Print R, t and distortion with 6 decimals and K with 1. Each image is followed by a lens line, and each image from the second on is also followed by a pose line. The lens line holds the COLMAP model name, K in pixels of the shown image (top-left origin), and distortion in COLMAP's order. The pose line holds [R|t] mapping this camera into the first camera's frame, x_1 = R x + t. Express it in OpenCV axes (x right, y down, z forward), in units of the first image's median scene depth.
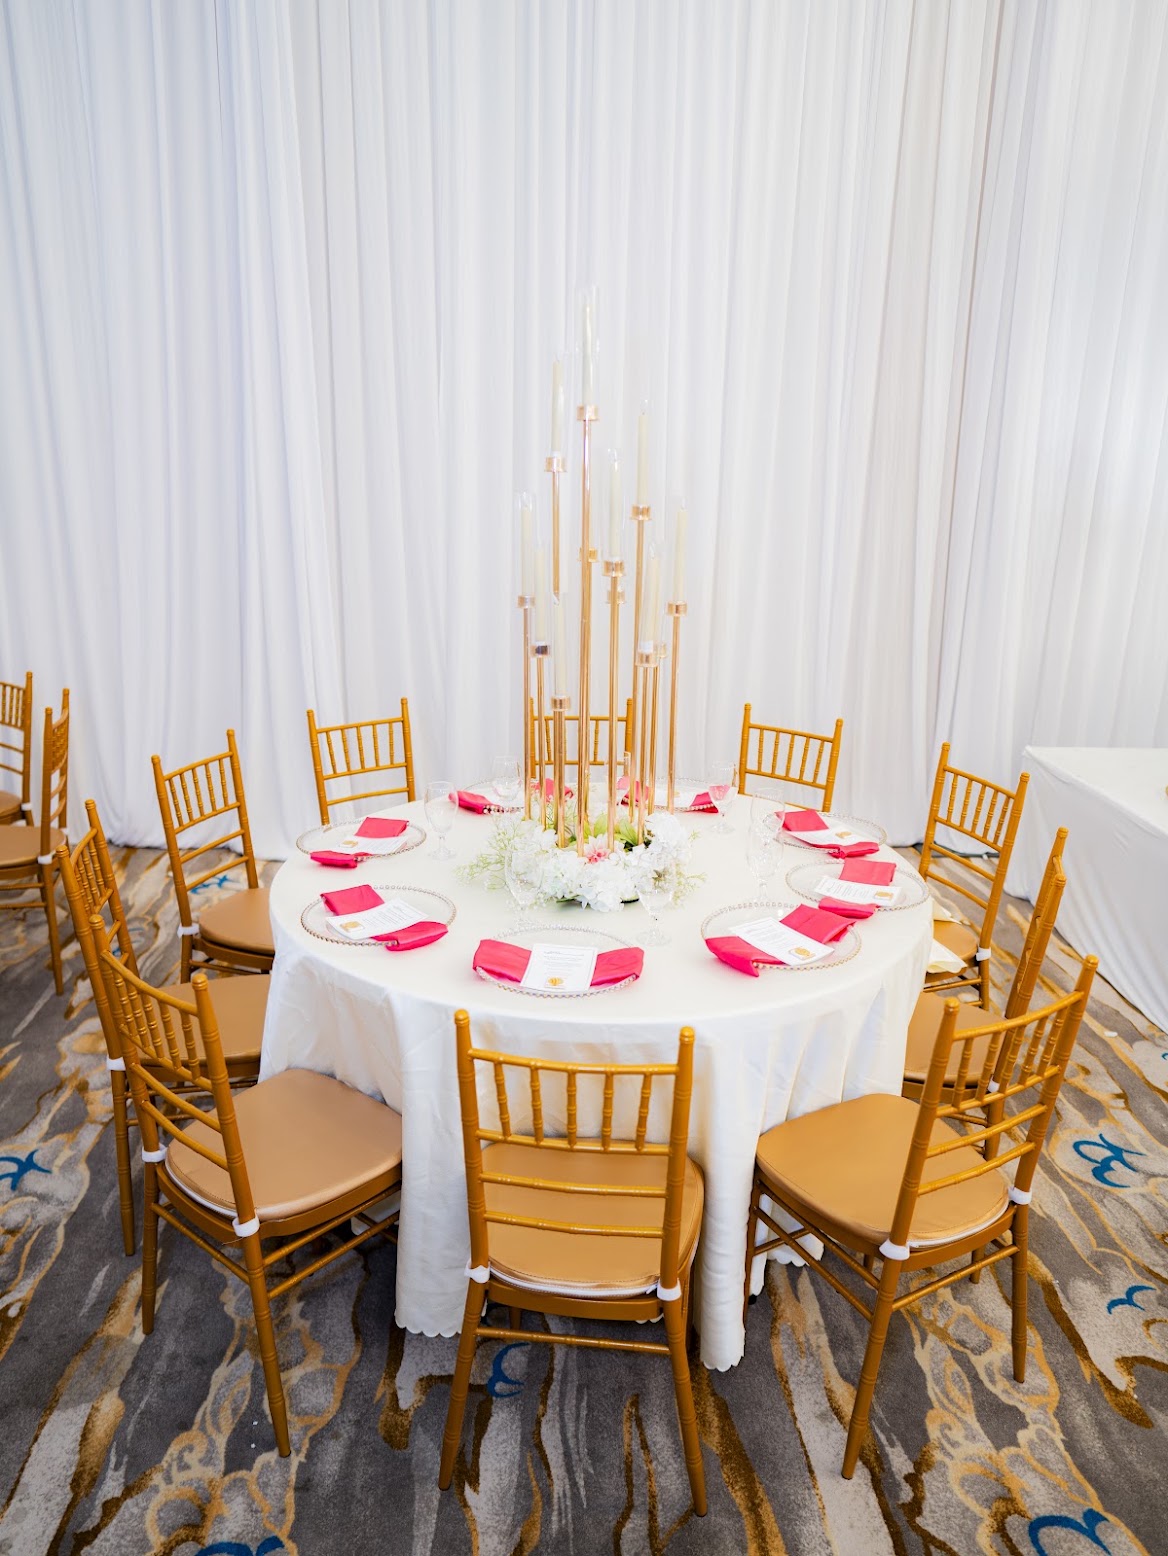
lens RADIAL K [[1179.8, 0, 585.1], [0, 1179.8, 775.4], [0, 0, 1]] dist [0.001375, 0.002087]
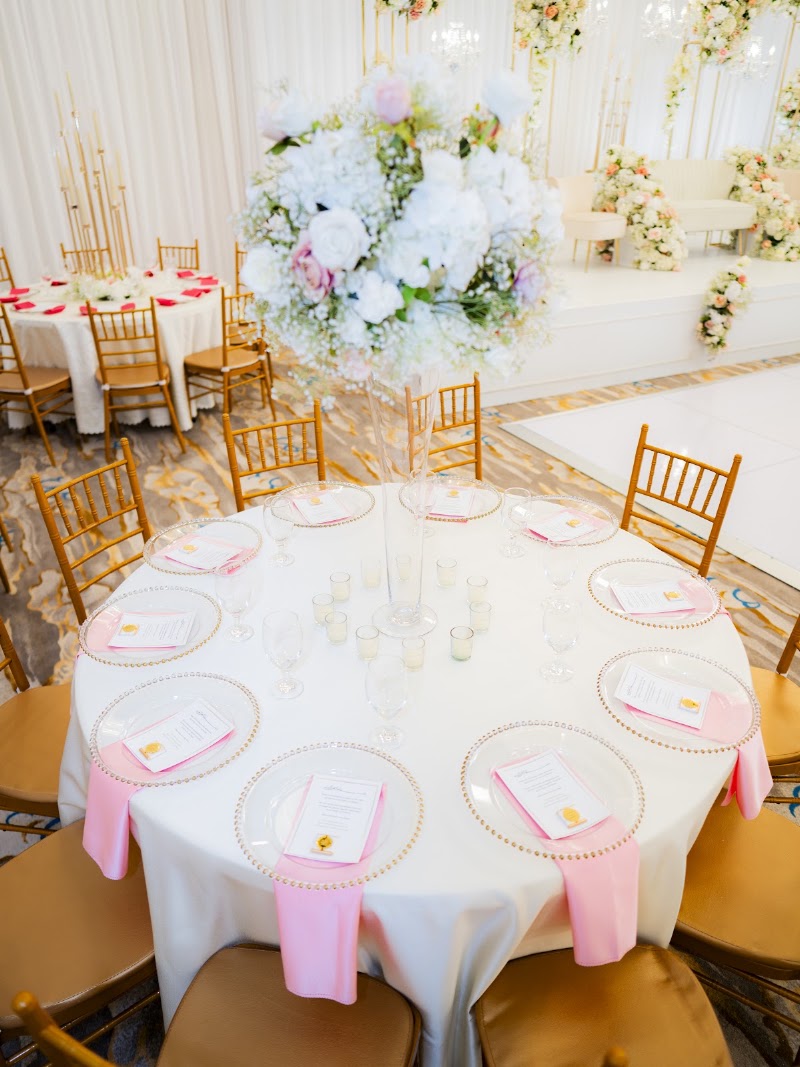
lens RADIAL K [[809.0, 0, 397.4], [0, 809.0, 535.5], [0, 0, 1]] dist [0.001375, 0.002087]
pose [[0.916583, -0.207696, 0.341669, -0.164971], [0.129553, 0.962673, 0.237648, 0.305430], [-0.378274, -0.173560, 0.909278, -1.238459]]
